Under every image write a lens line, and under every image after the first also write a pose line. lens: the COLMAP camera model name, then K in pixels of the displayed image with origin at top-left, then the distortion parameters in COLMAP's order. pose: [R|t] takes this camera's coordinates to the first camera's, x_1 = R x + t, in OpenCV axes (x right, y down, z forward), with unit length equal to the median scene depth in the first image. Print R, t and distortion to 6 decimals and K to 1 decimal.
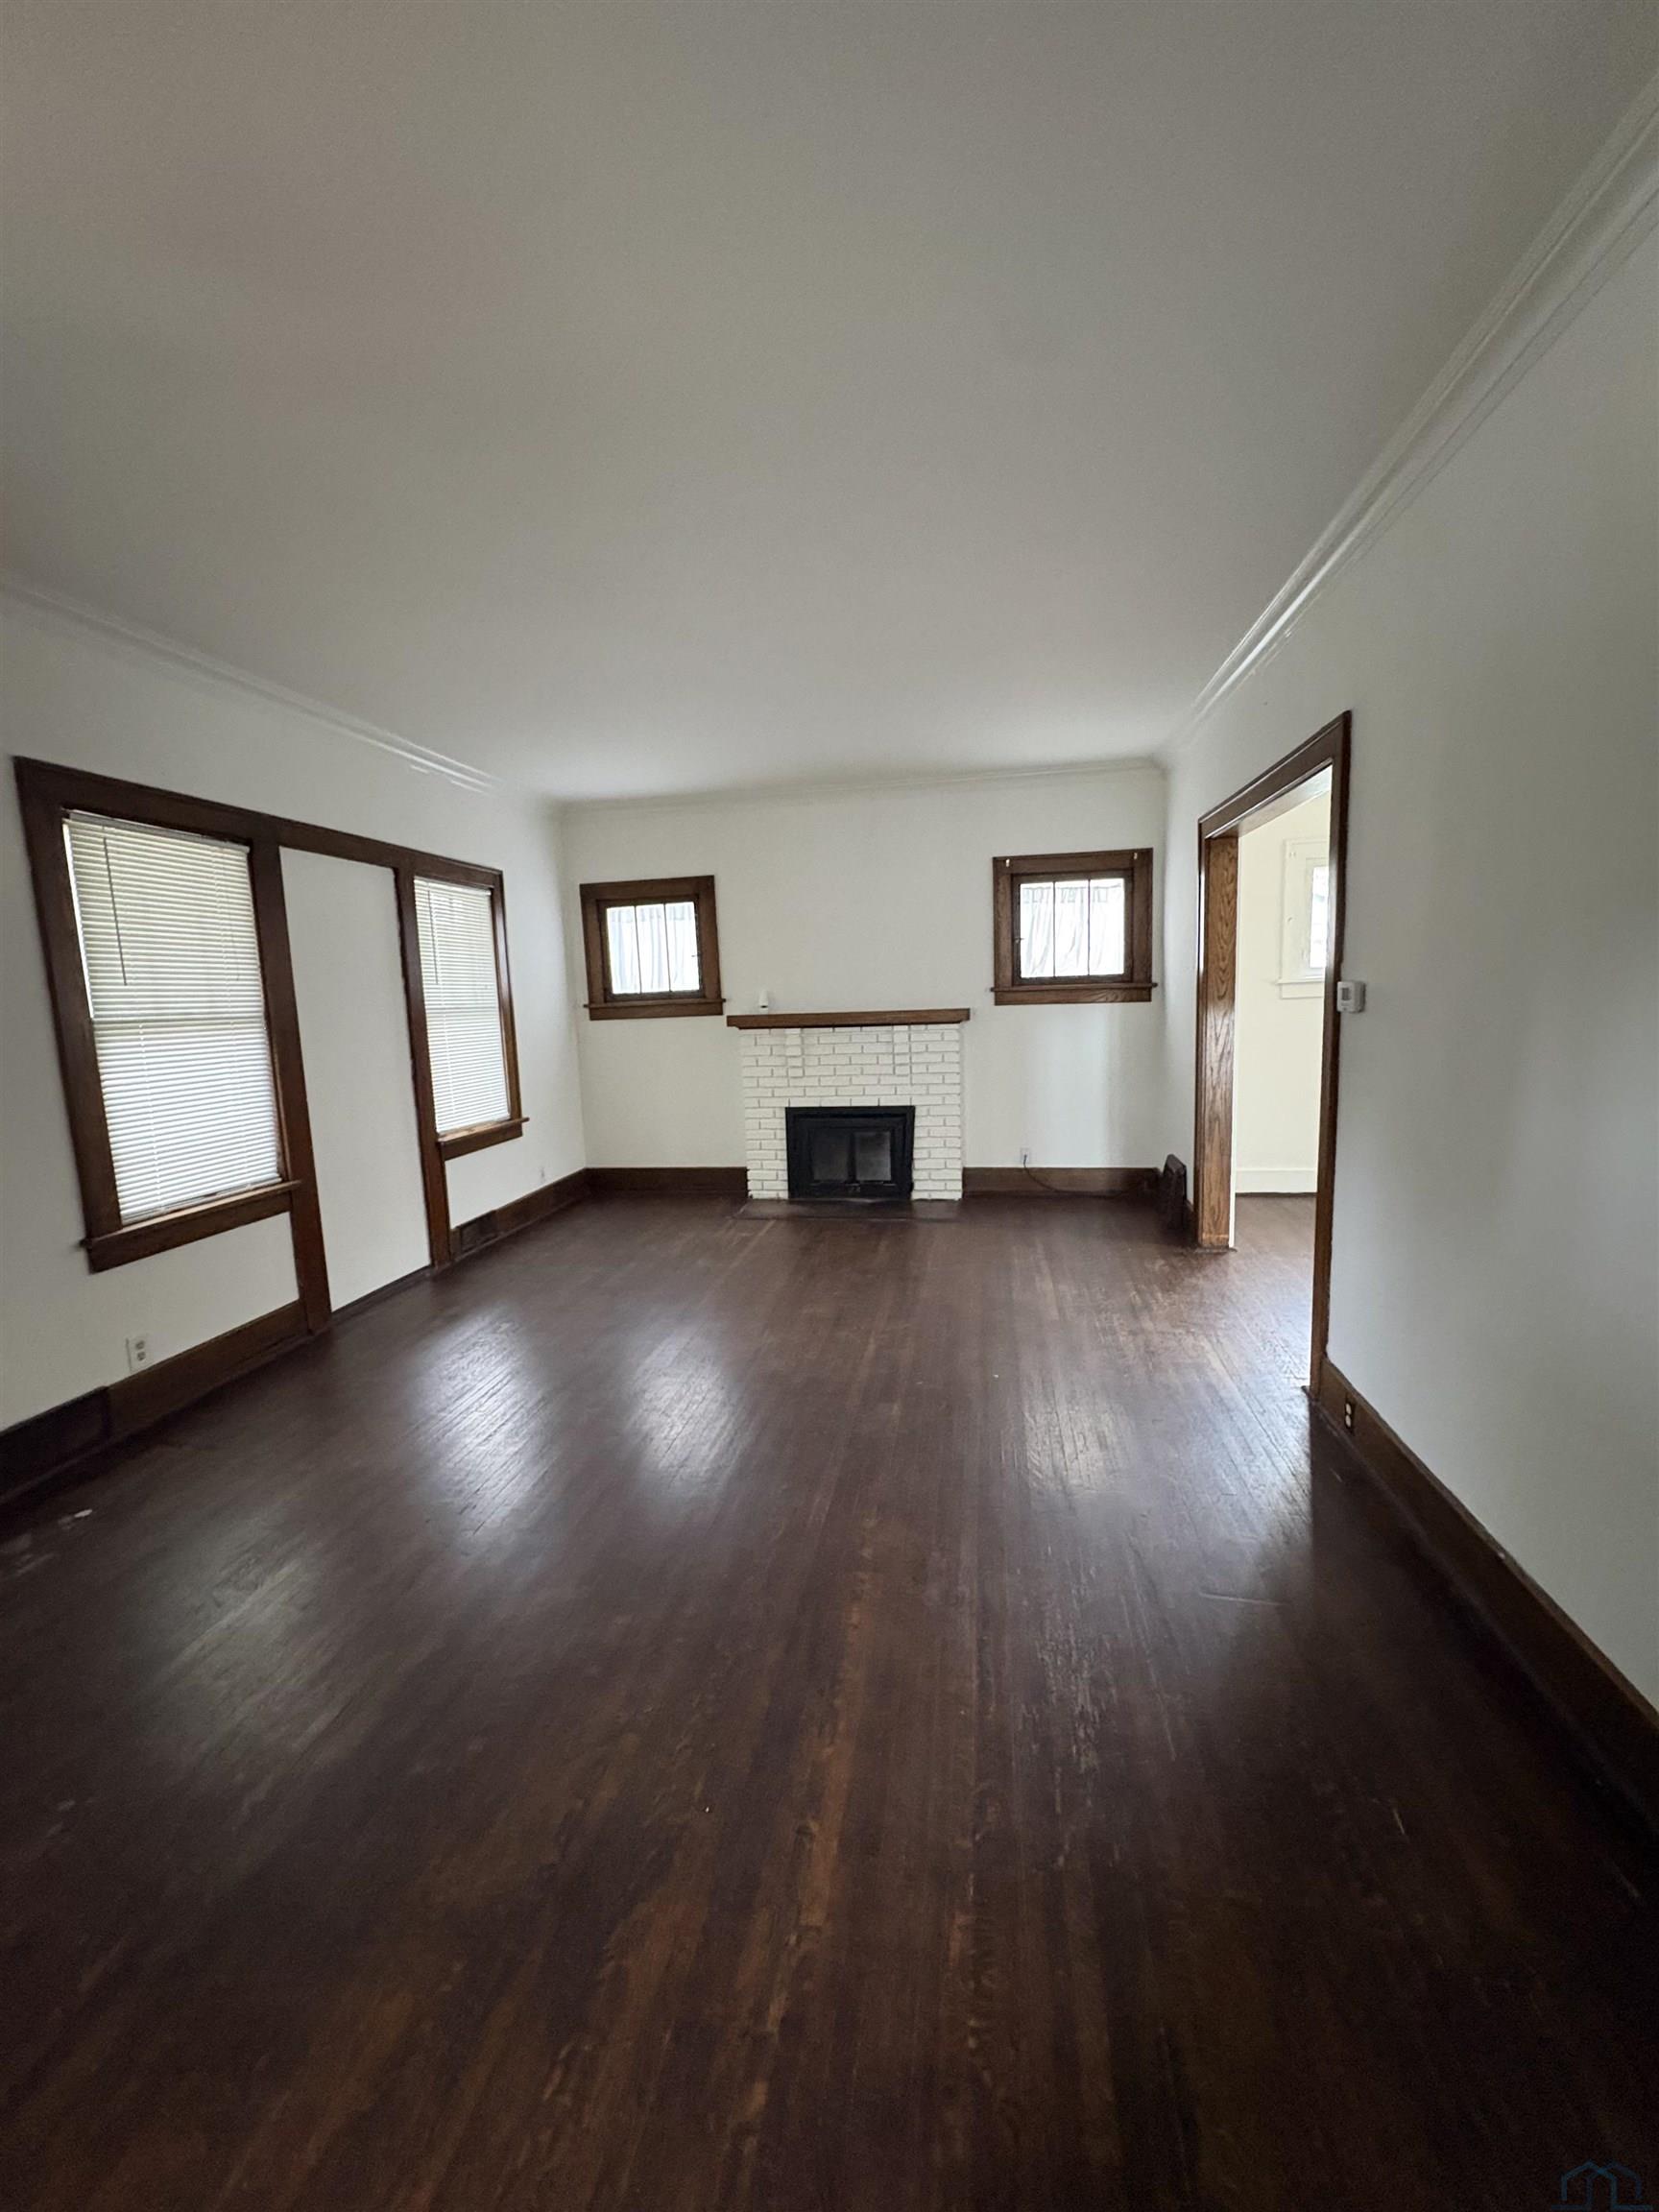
lens RADIAL K [[894.9, 0, 823.3], [0, 894.9, 1104.8], [0, 0, 1]] dist [0.003889, 0.000045]
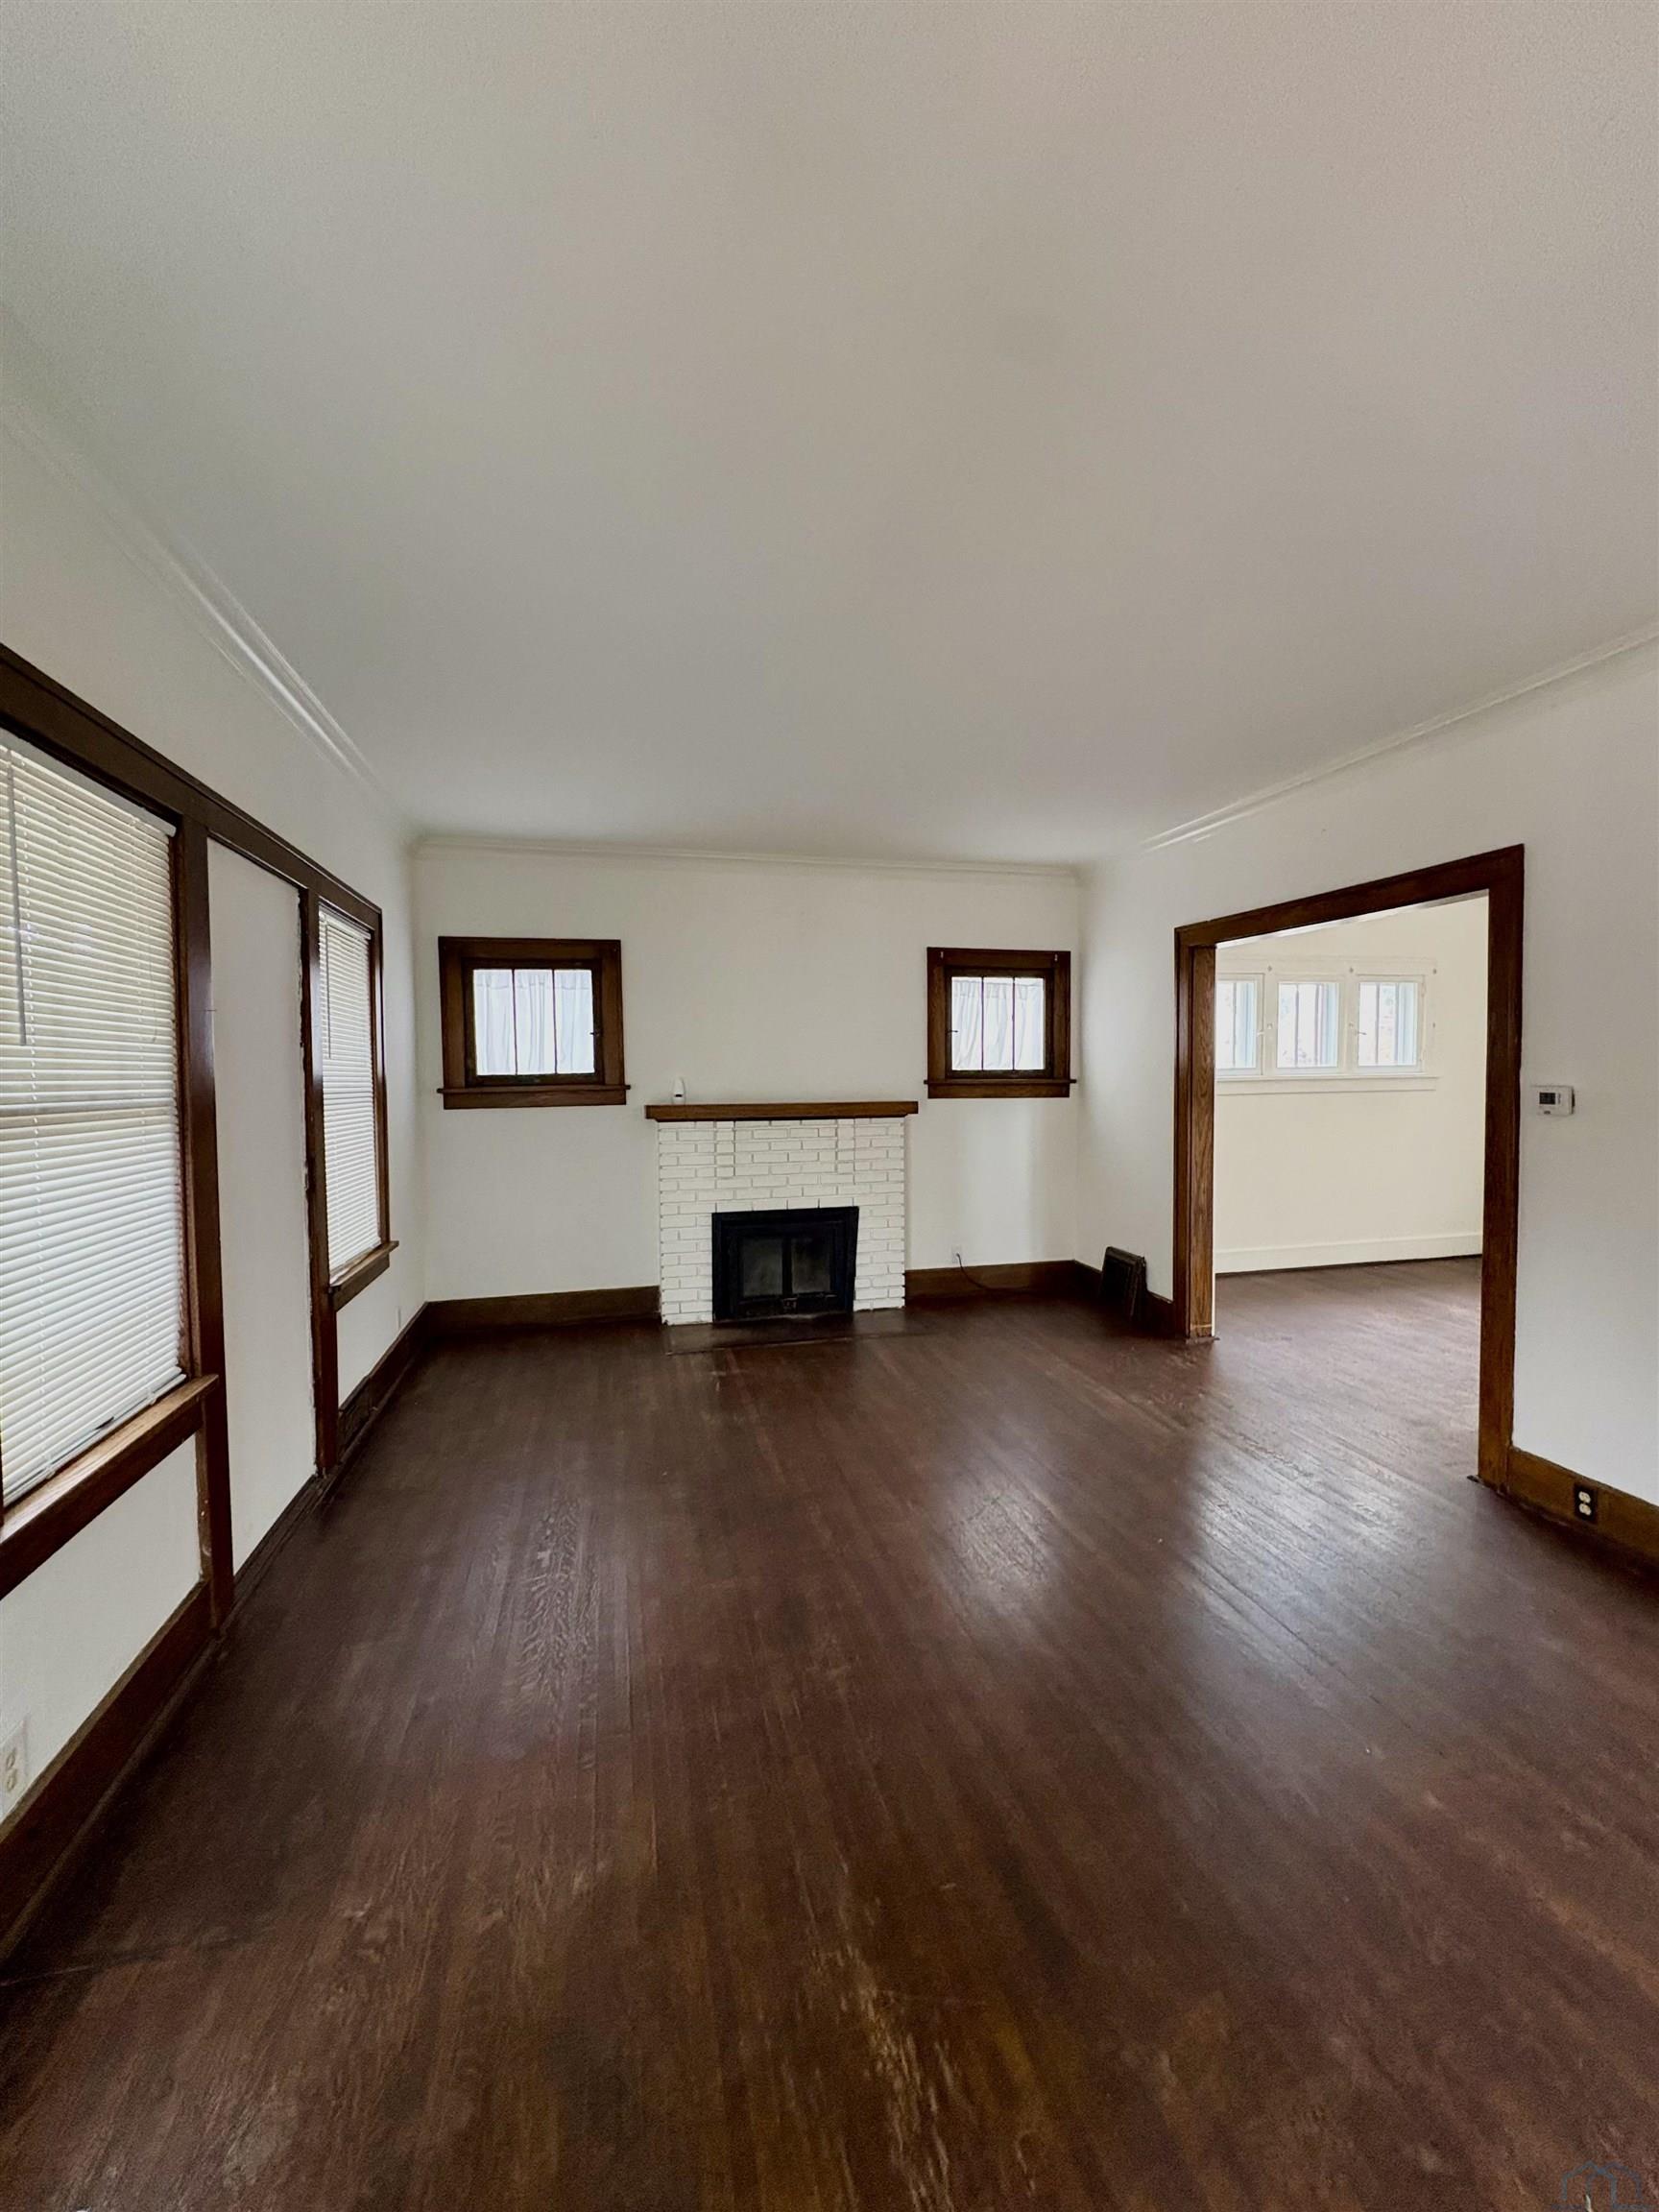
lens RADIAL K [[894.9, 0, 842.4], [0, 894.9, 1101.6], [0, 0, 1]] dist [0.003889, 0.000045]
pose [[0.913027, 0.014094, 0.407656, -0.284269], [0.028019, 0.994875, -0.097150, -0.017062], [-0.406936, 0.100123, 0.907953, 0.166600]]
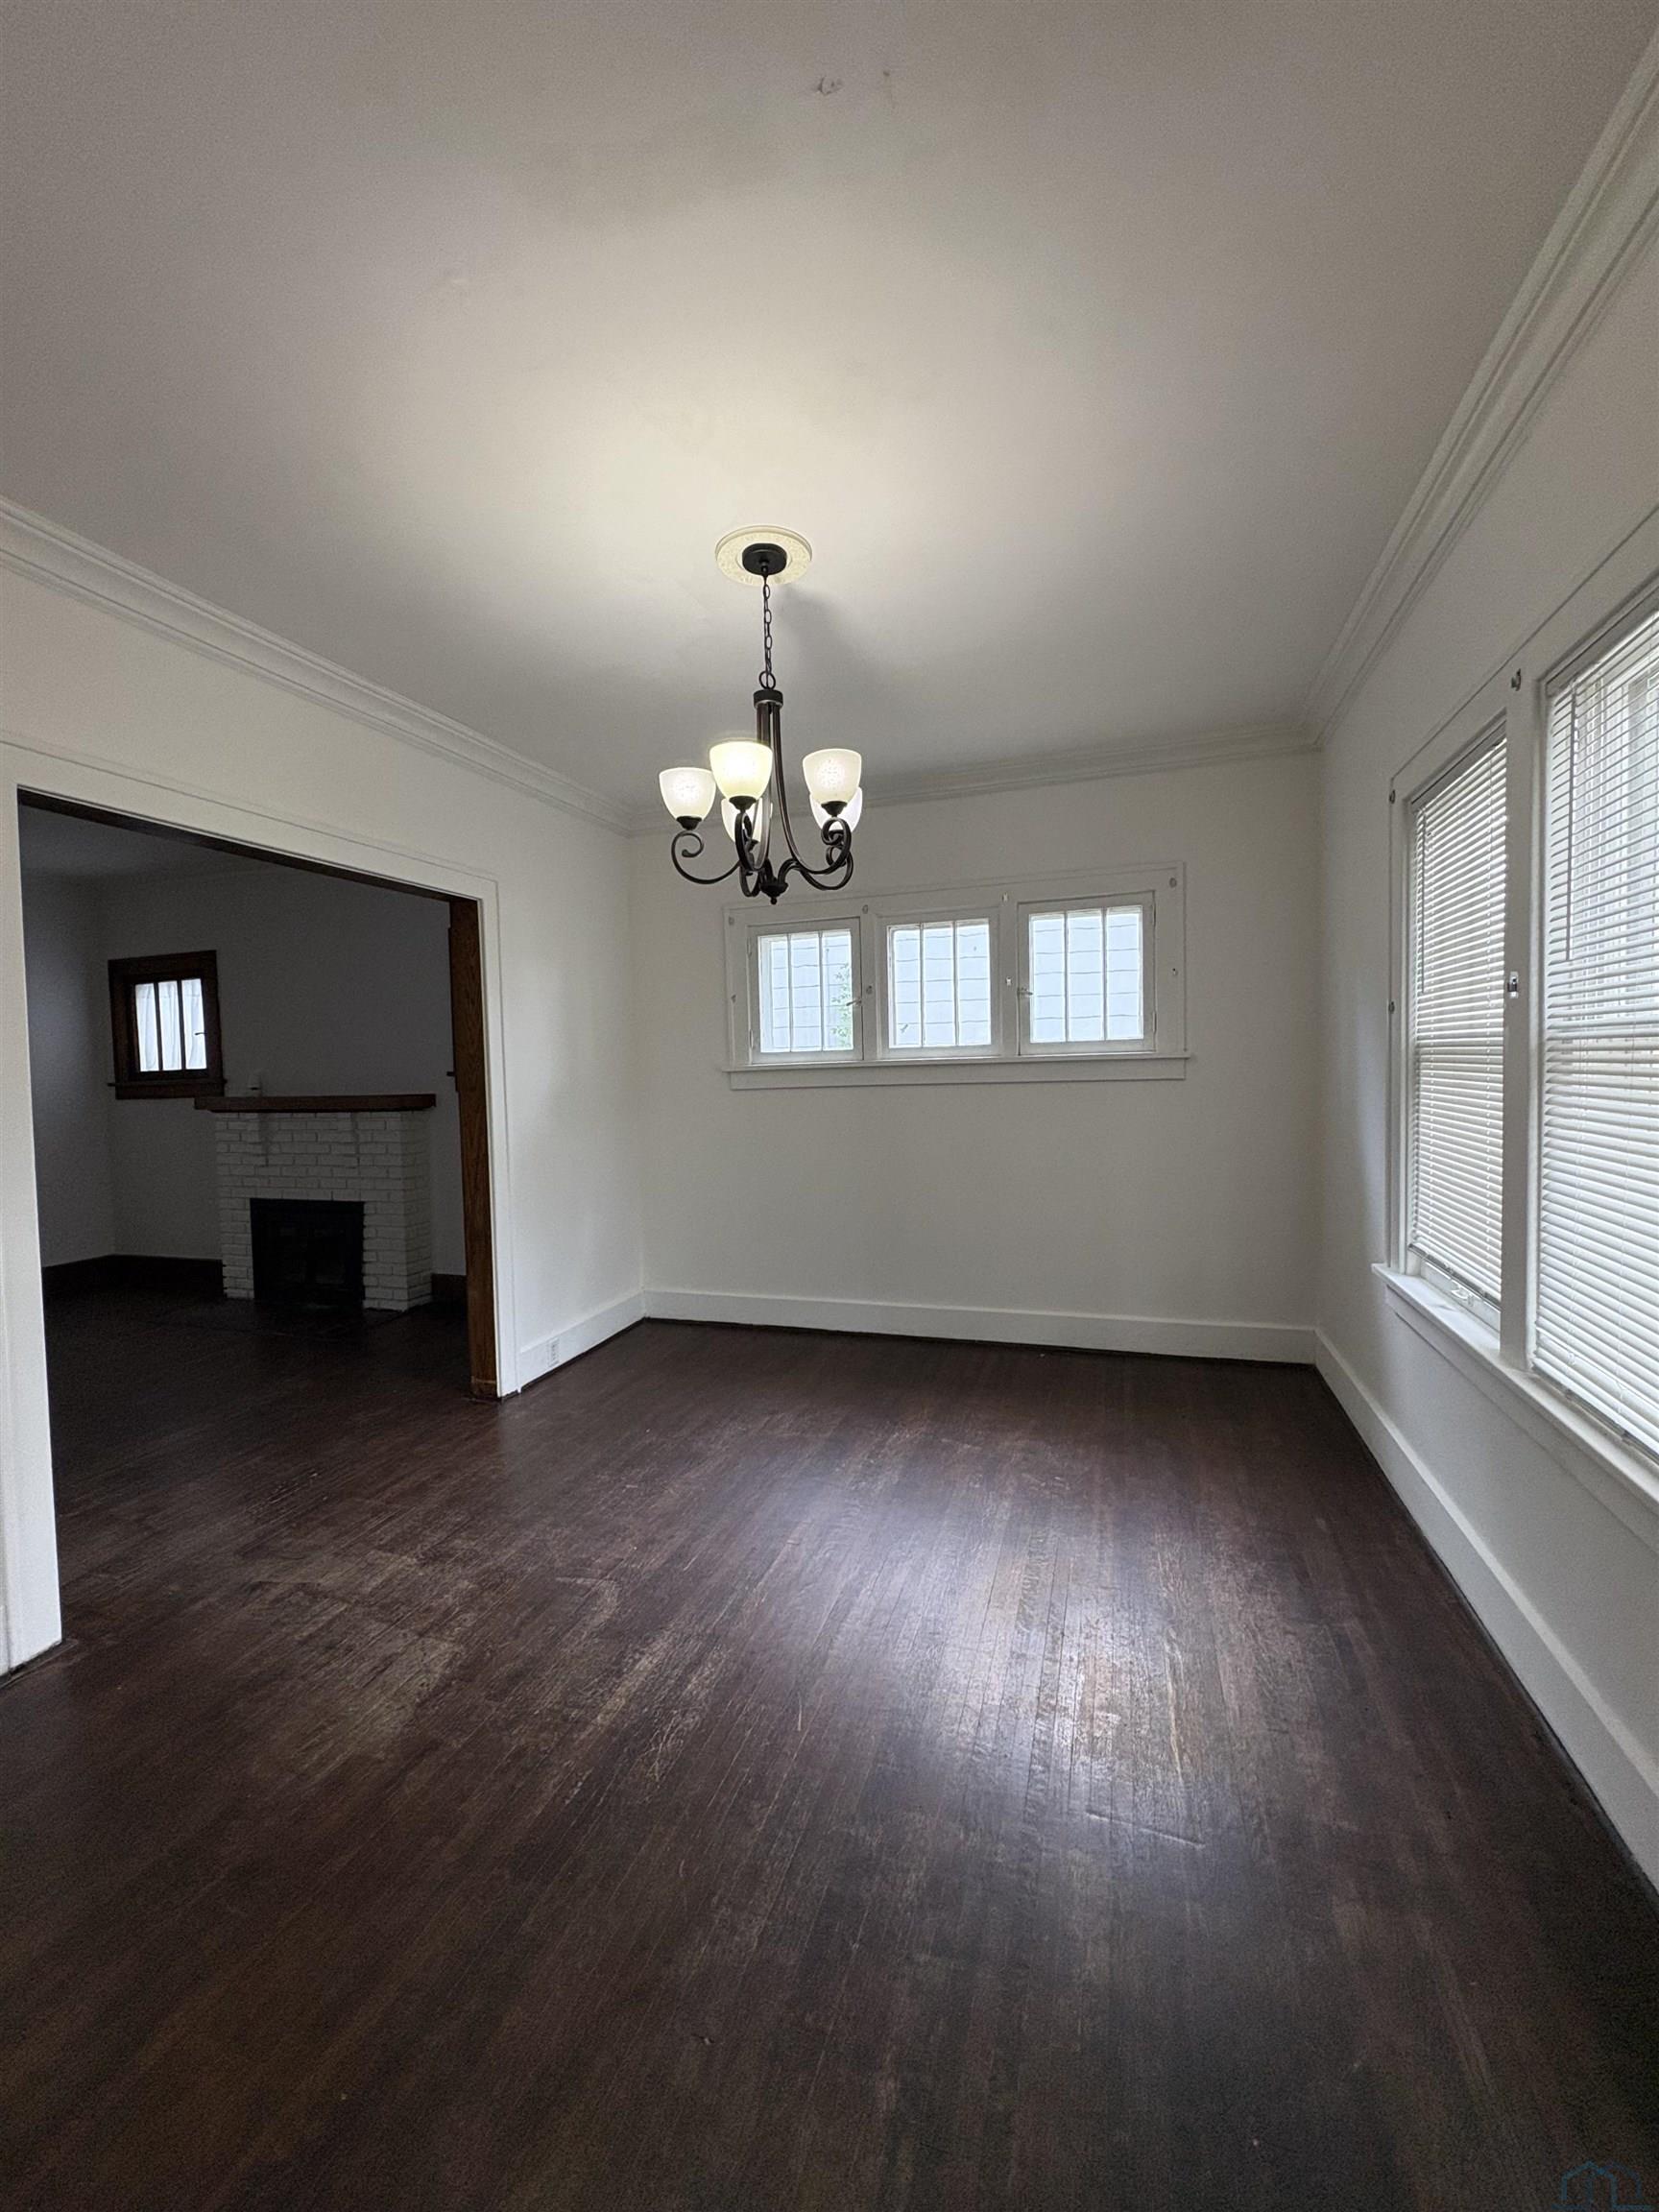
lens RADIAL K [[894.9, 0, 792.0], [0, 894.9, 1121.9], [0, 0, 1]] dist [0.003889, 0.000045]
pose [[0.986365, 0.022581, -0.163017, 0.665569], [-0.033356, 0.997414, -0.063664, -0.036051], [0.161158, 0.068233, 0.984567, 0.183558]]
